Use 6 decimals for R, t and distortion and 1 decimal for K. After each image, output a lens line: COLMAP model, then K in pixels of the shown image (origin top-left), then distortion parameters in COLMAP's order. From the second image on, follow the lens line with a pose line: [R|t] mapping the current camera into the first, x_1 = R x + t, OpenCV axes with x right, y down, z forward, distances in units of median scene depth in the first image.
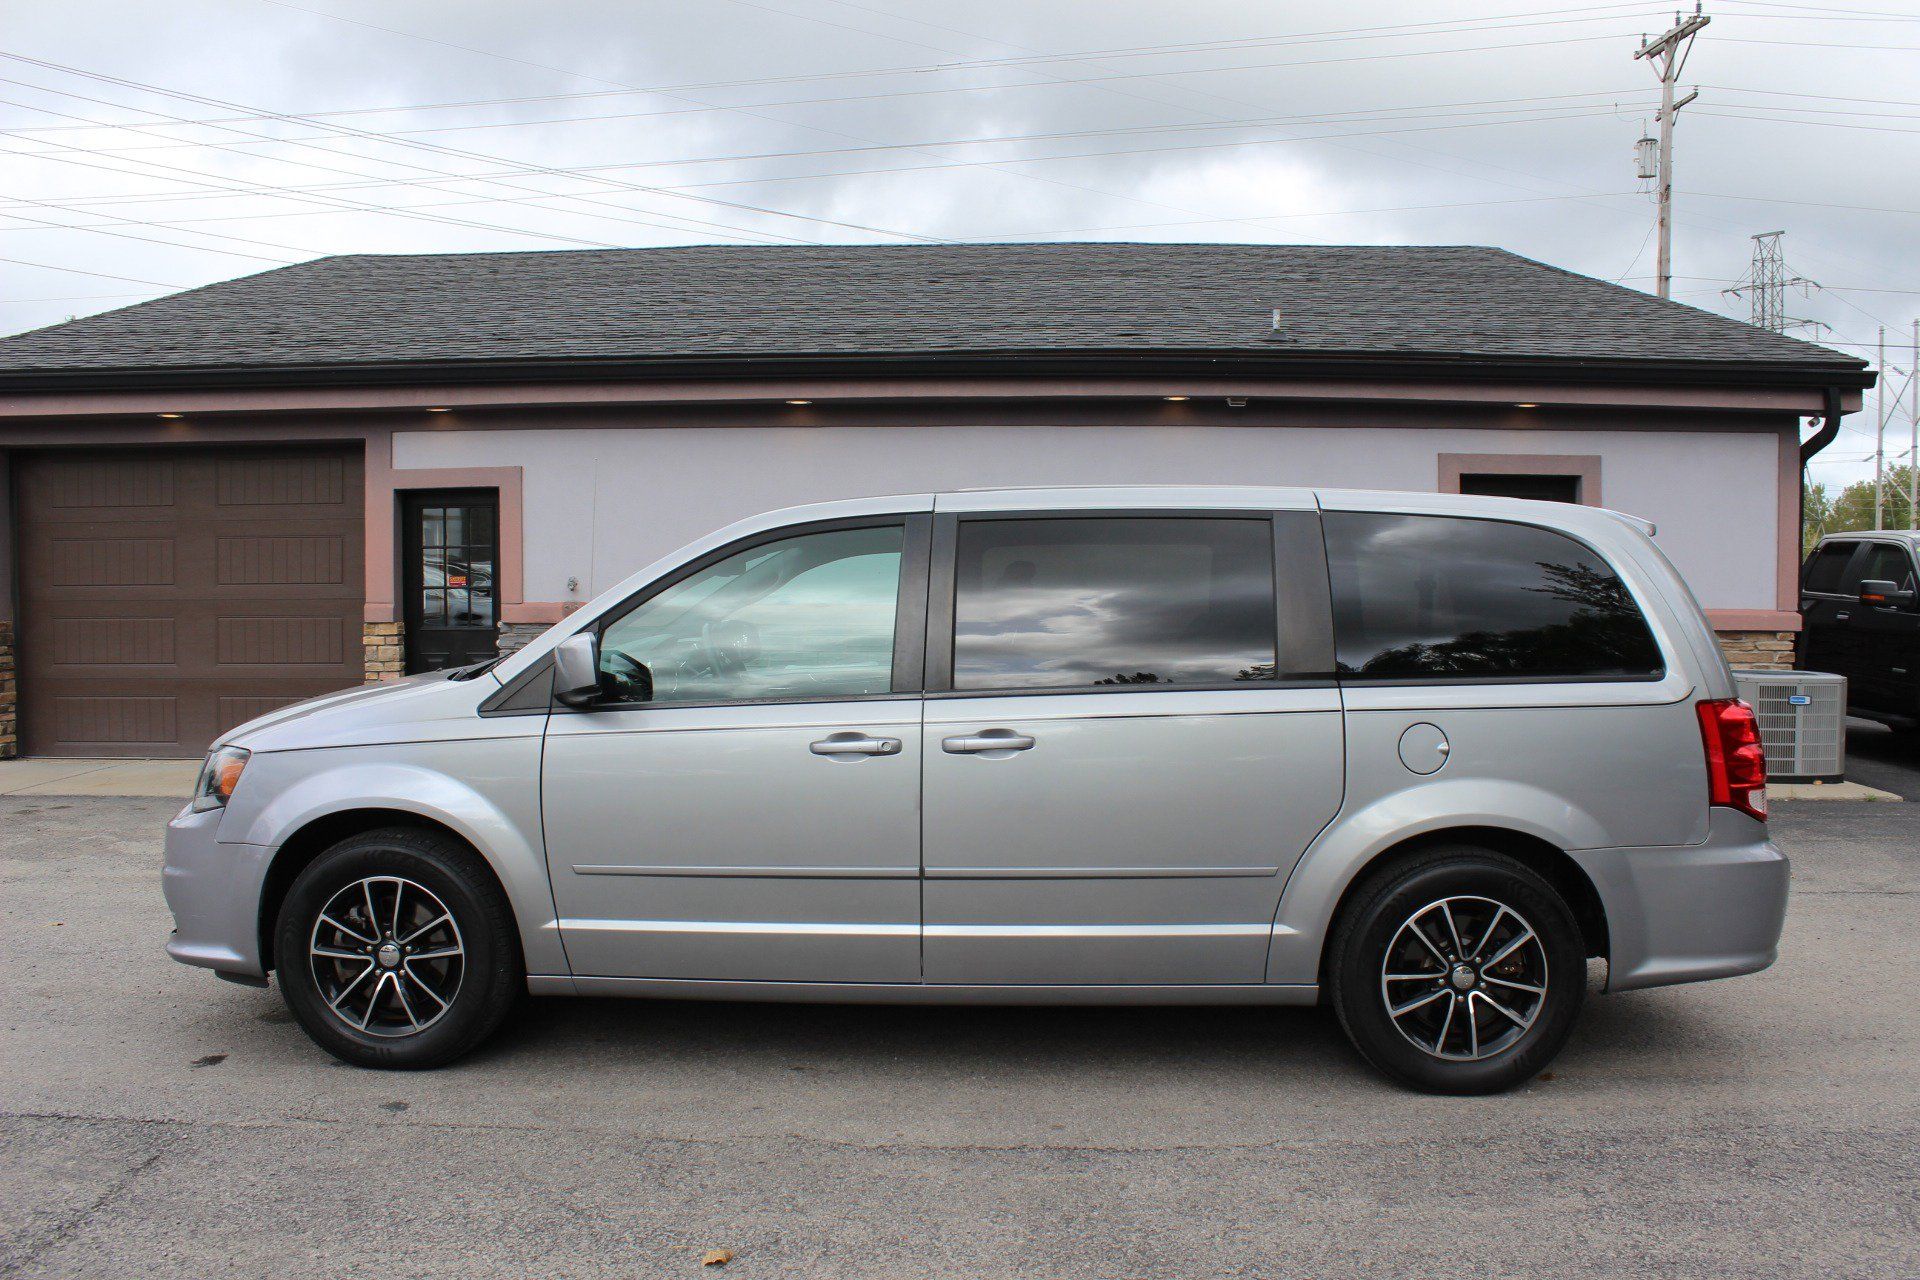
lens RADIAL K [[1606.2, 0, 972.0], [0, 1606.2, 659.6], [0, 0, 1]] dist [-0.166249, 0.145047]
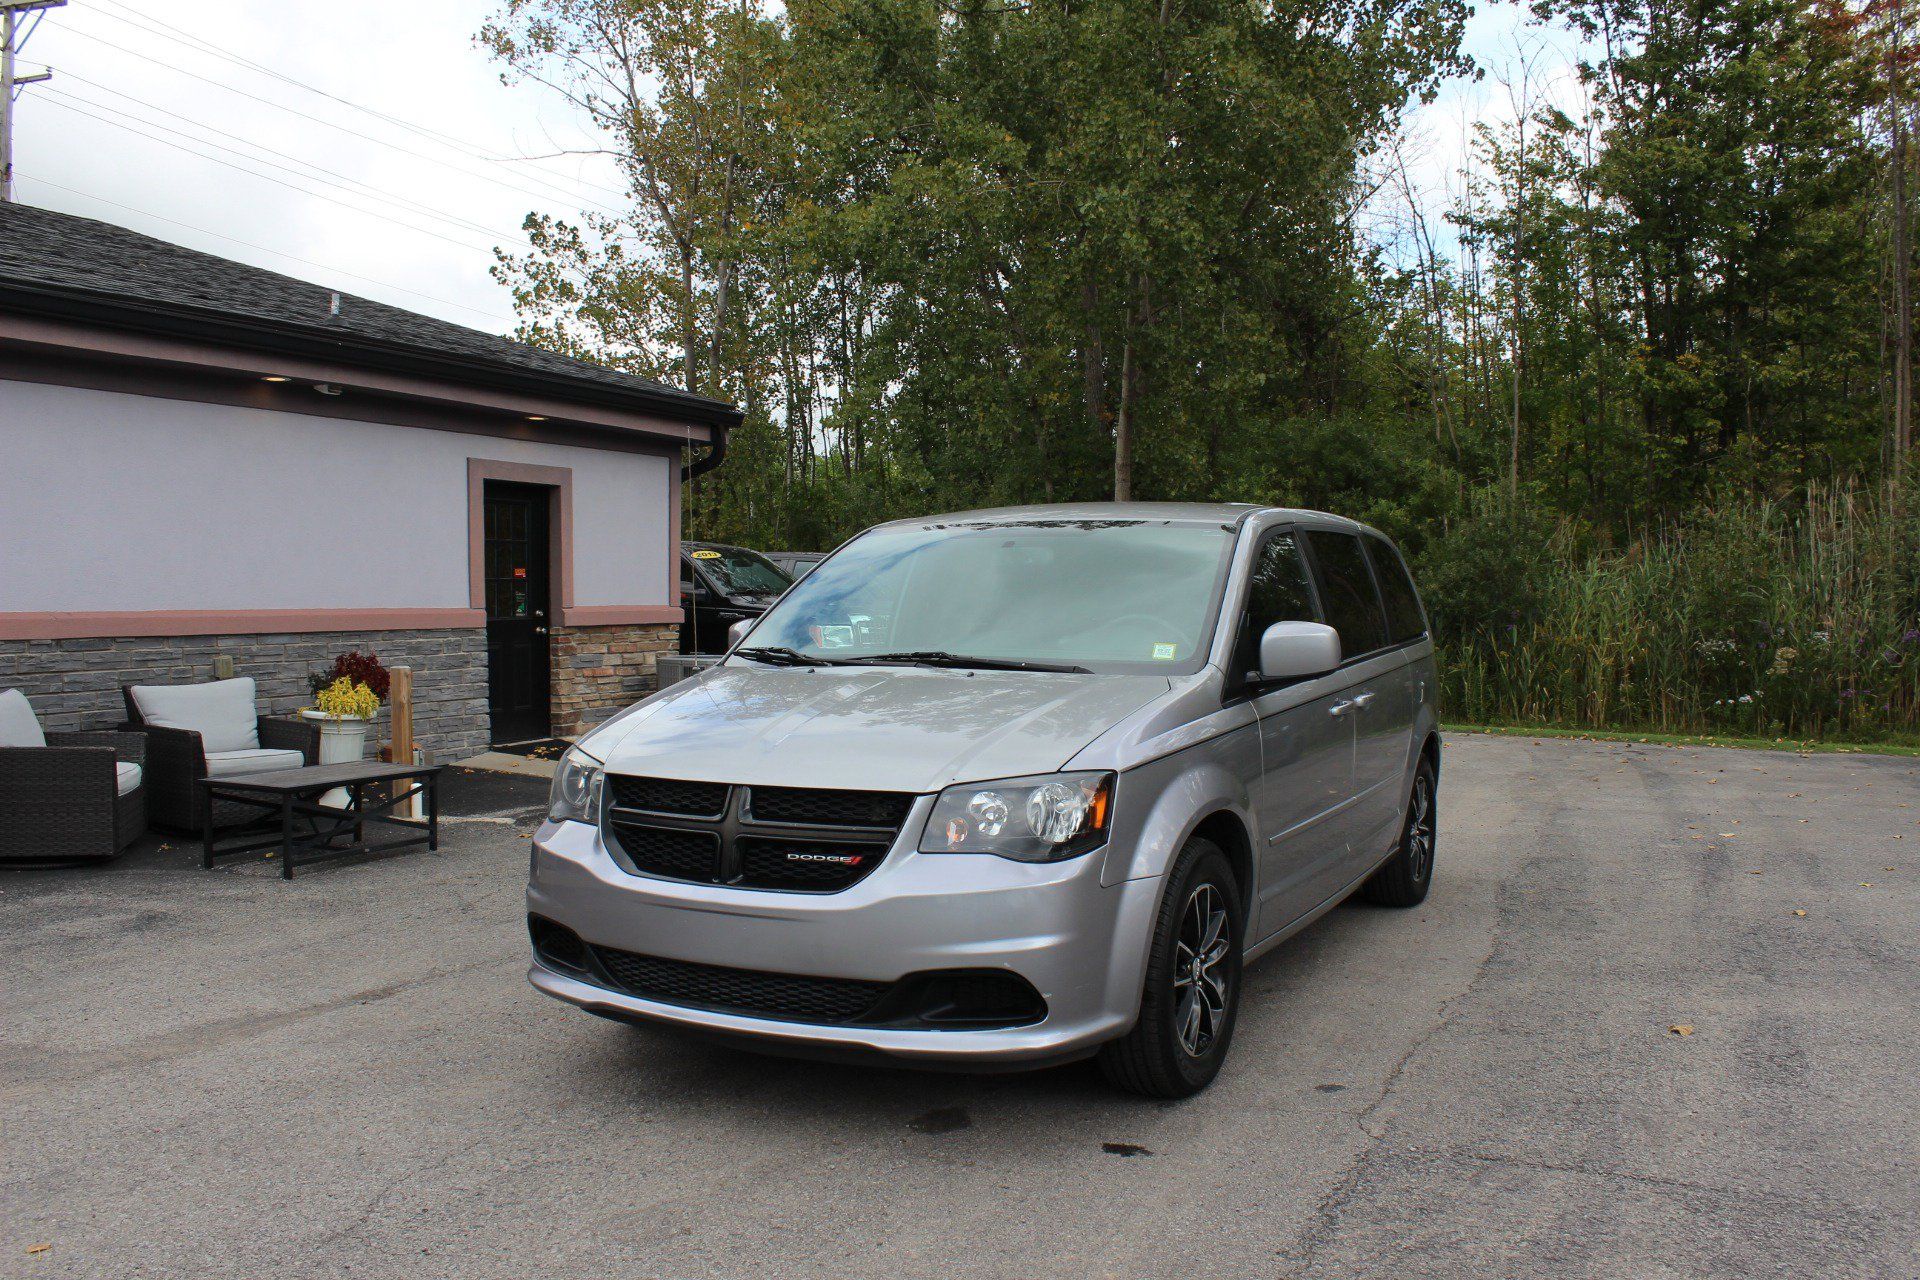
lens RADIAL K [[1606.2, 0, 972.0], [0, 1606.2, 659.6], [0, 0, 1]] dist [-0.166249, 0.145047]
pose [[0.415280, -0.039729, 0.908826, -0.533716], [0.042964, 0.998788, 0.024030, -0.010705], [-0.908679, 0.029068, 0.416483, 0.297222]]
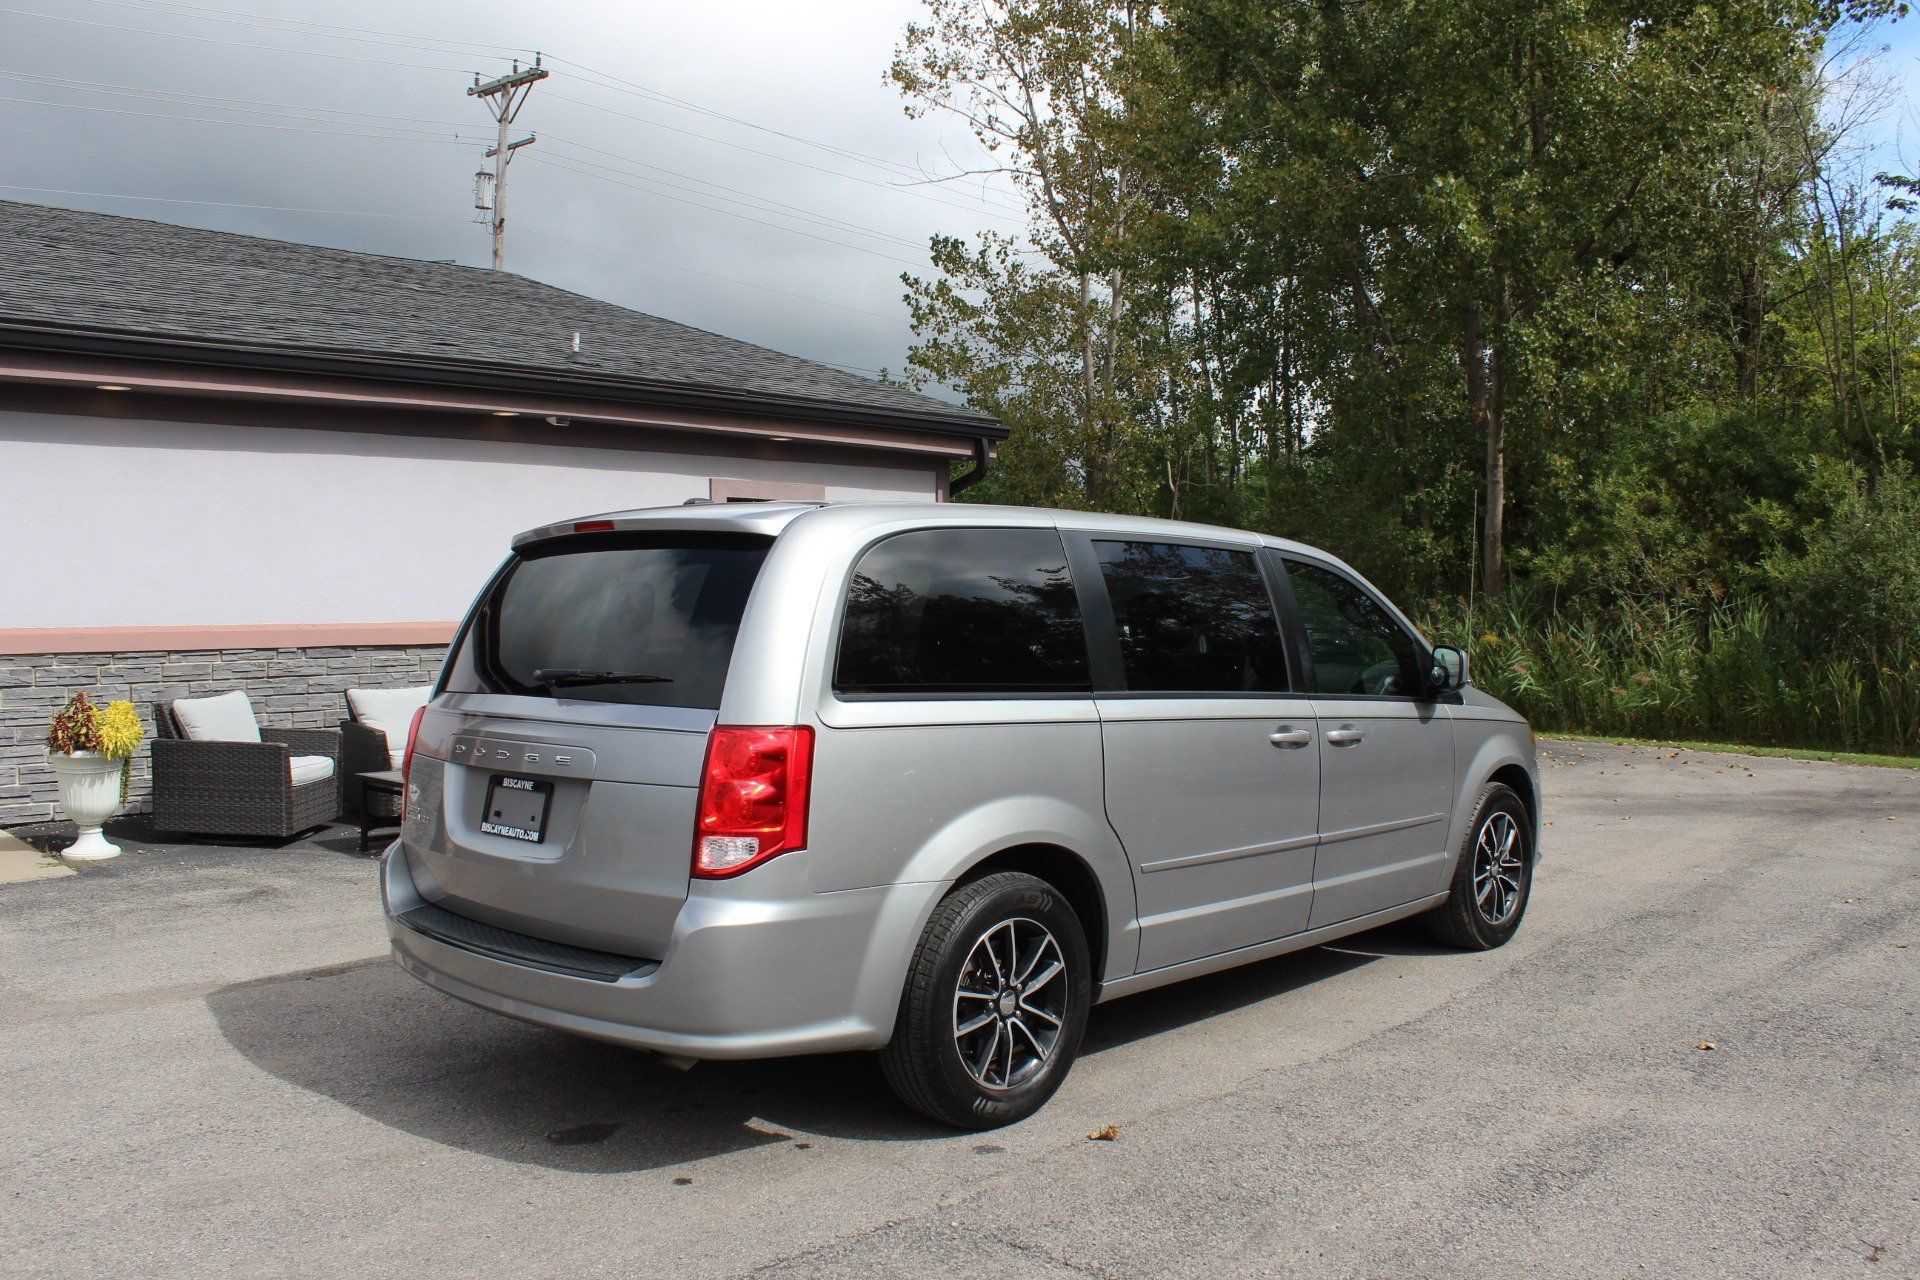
lens RADIAL K [[1593.0, 0, 971.4], [0, 1593.0, 663.8], [0, 0, 1]] dist [-0.165080, 0.140550]
pose [[0.678724, -0.035333, 0.733543, -0.415322], [0.036515, 0.999230, 0.014345, -0.011480], [-0.733485, 0.017049, 0.679492, 0.129738]]
